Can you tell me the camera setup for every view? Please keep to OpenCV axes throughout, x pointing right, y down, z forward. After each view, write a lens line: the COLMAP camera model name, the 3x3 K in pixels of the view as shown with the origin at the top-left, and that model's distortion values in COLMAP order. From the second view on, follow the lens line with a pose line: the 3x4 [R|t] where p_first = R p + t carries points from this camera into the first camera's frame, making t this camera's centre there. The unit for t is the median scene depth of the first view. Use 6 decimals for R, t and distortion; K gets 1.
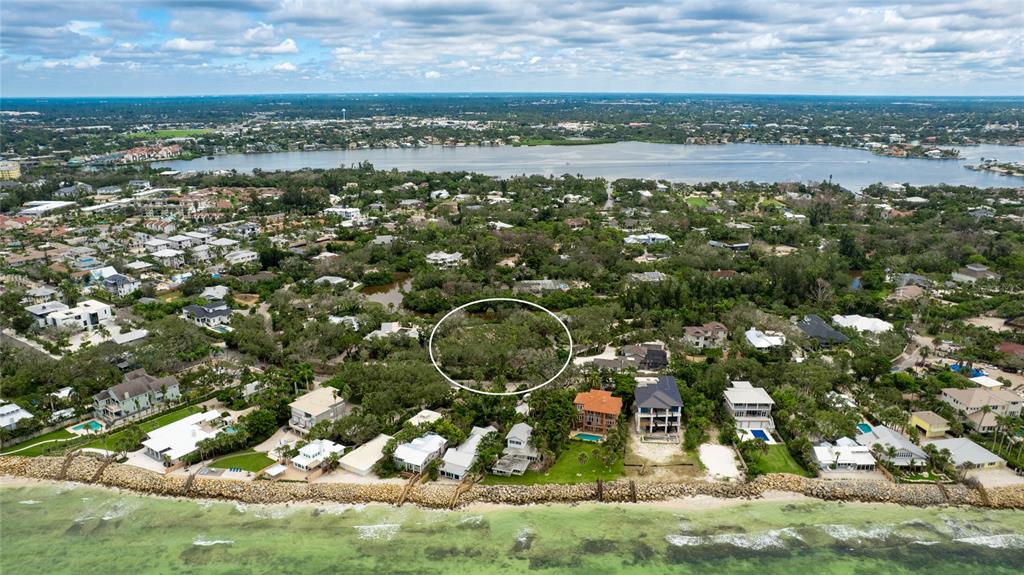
lens RADIAL K [[768.2, 0, 512.2], [0, 768.2, 287.1], [0, 0, 1]] dist [-0.044511, 0.034238]
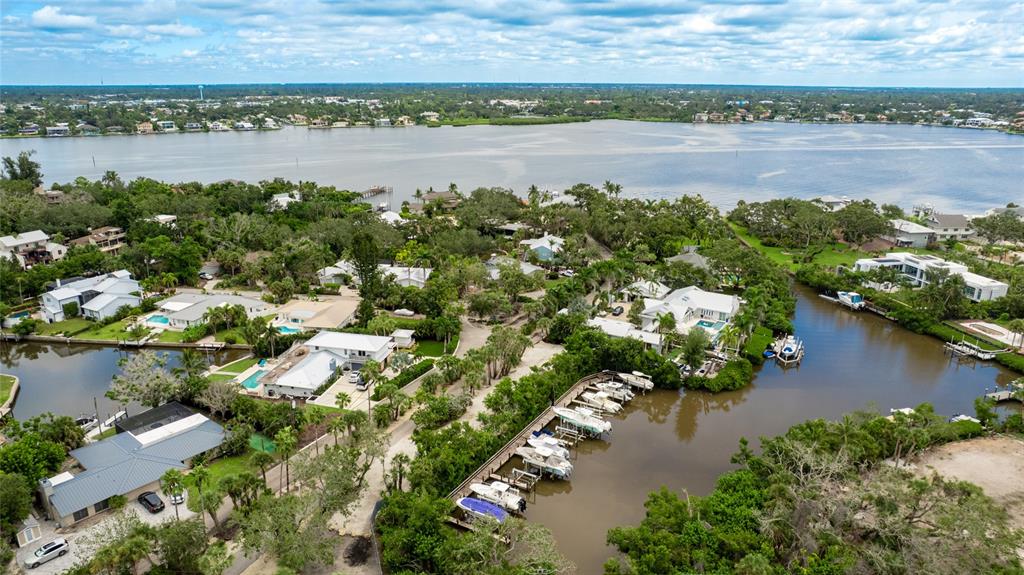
lens RADIAL K [[768.2, 0, 511.9], [0, 768.2, 287.3], [0, 0, 1]] dist [-0.044511, 0.034238]
pose [[0.994724, -0.027007, 0.098974, 0.003553], [0.025964, 0.999593, 0.011816, -0.060744], [-0.099252, -0.009183, 0.995020, 0.377946]]
